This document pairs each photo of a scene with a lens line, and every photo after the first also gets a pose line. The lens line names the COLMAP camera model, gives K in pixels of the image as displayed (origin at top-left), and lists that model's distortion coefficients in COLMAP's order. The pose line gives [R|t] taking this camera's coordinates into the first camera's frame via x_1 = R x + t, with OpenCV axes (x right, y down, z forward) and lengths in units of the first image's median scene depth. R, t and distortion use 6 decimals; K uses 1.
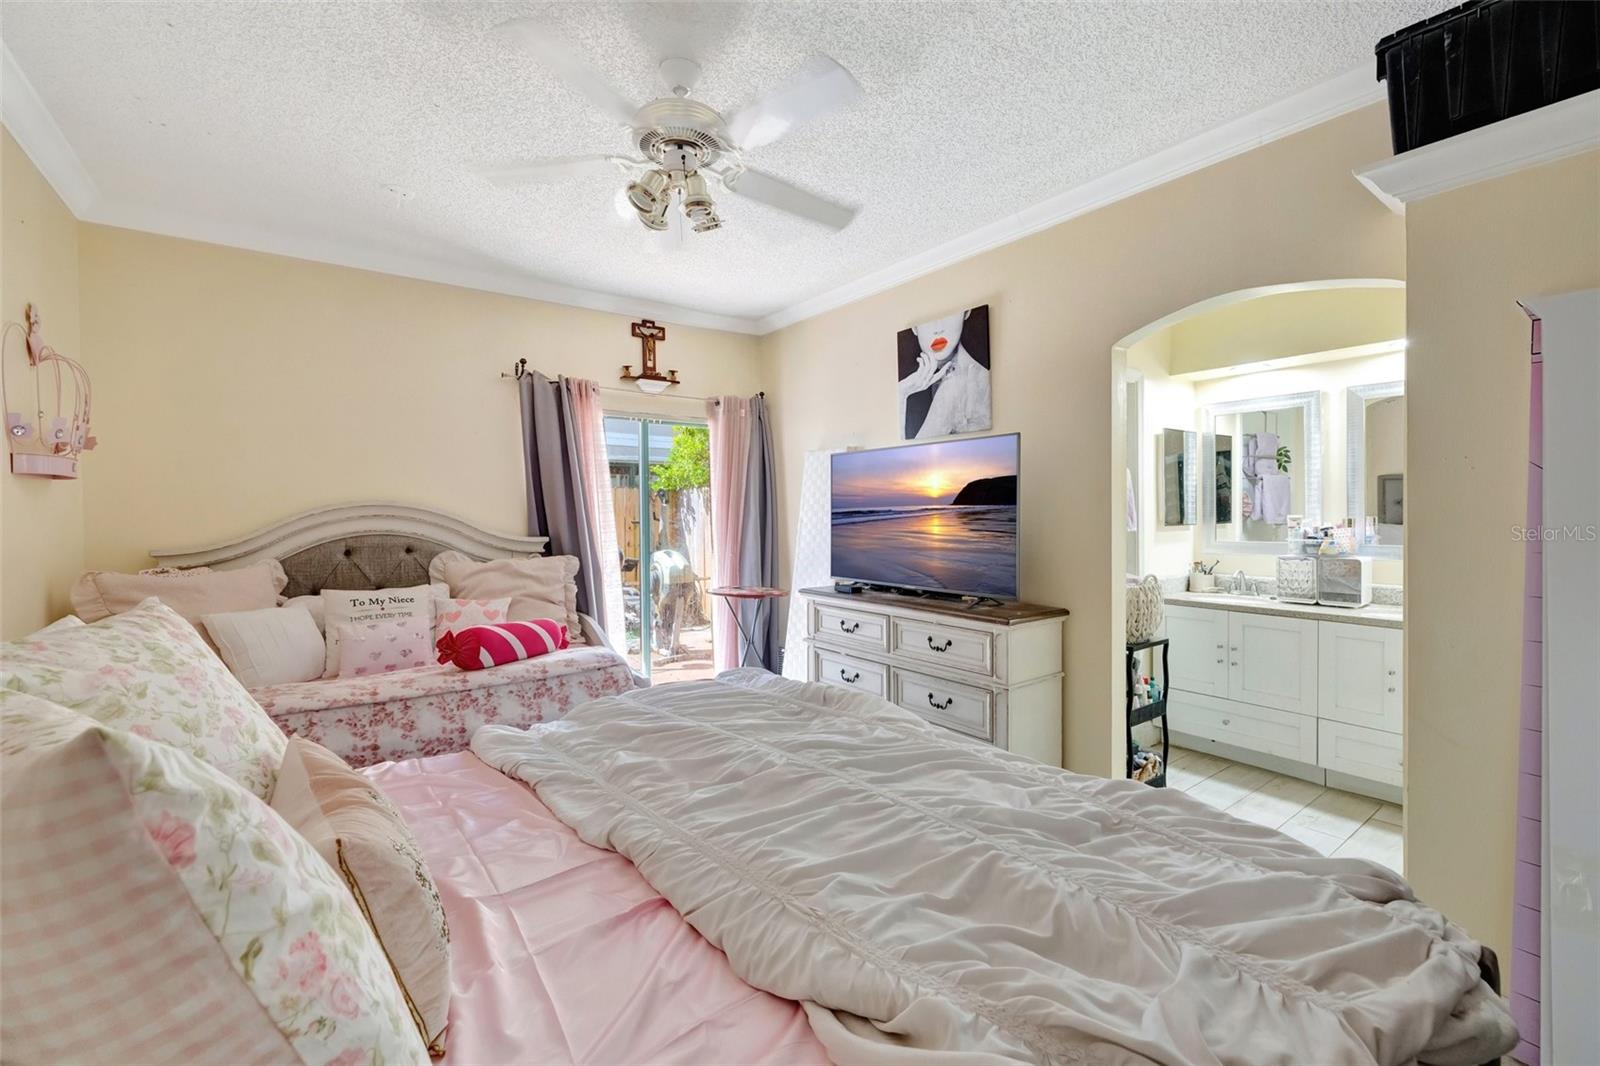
lens RADIAL K [[685.5, 0, 789.8], [0, 685.5, 508.9], [0, 0, 1]] dist [-0.000499, 0.000196]
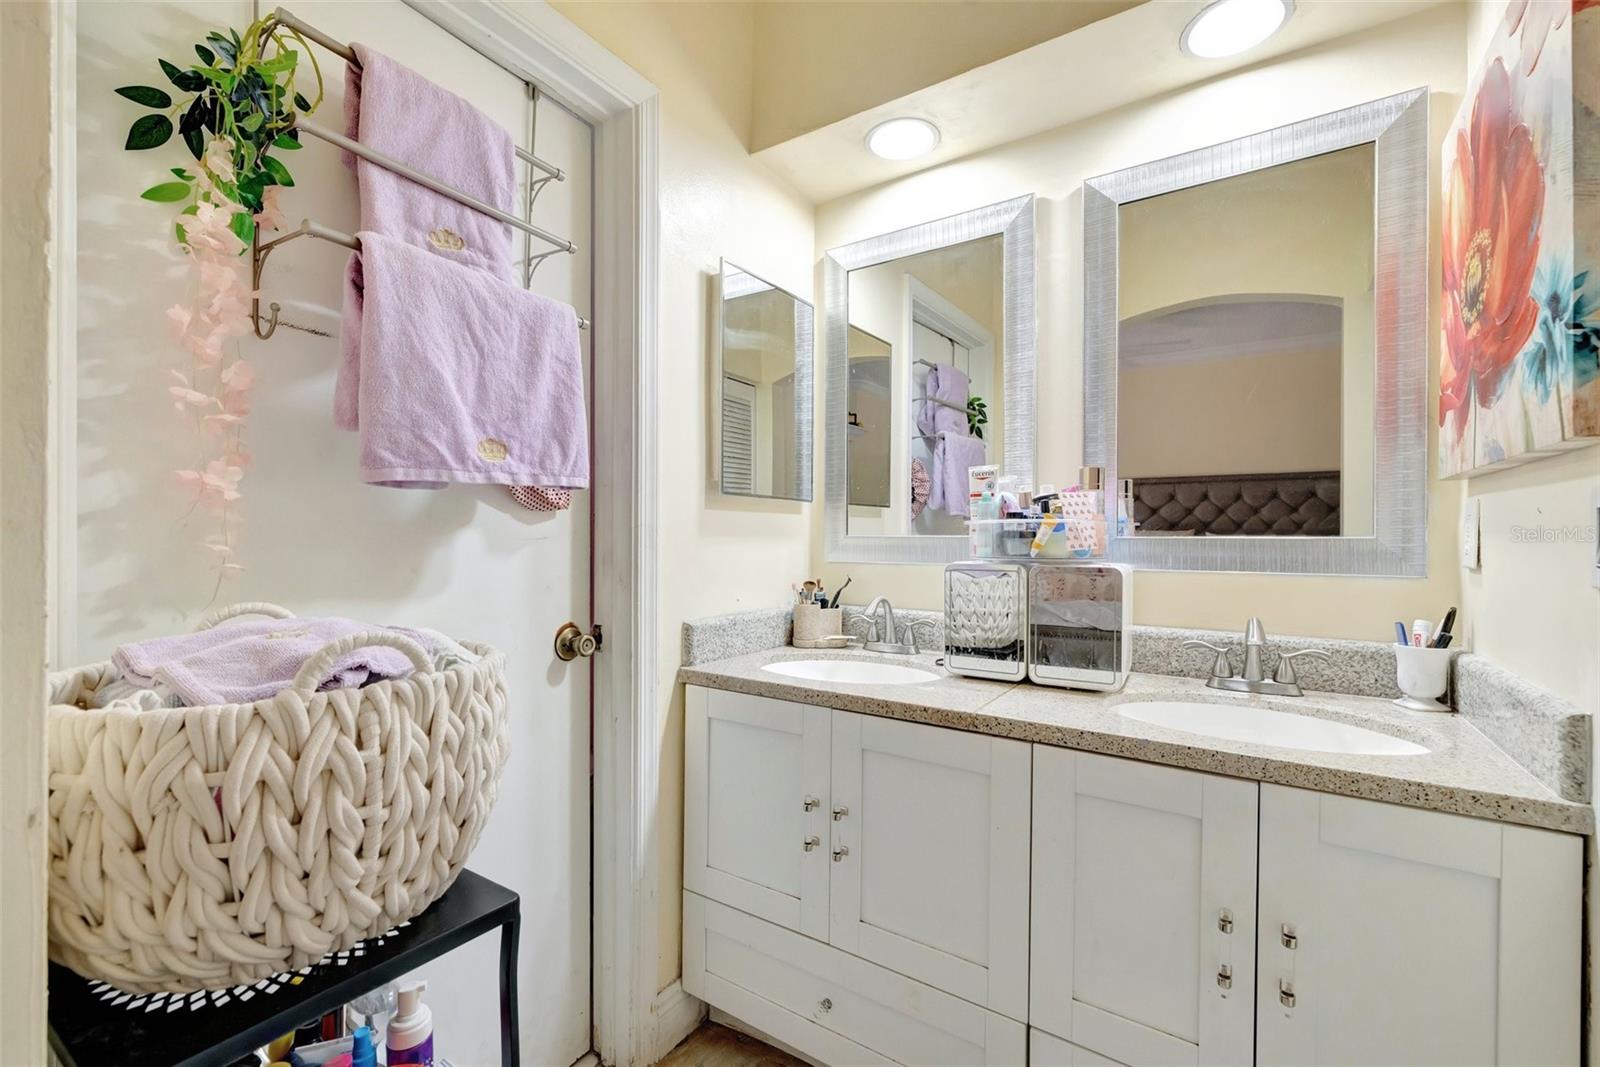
lens RADIAL K [[667.4, 0, 808.0], [0, 667.4, 530.3], [0, 0, 1]] dist [0.000005, 0.000034]
pose [[0.937517, 0.015265, 0.347605, 0.478775], [-0.011377, 0.999848, -0.013226, 0.053461], [-0.347754, 0.008445, 0.937548, 0.633245]]
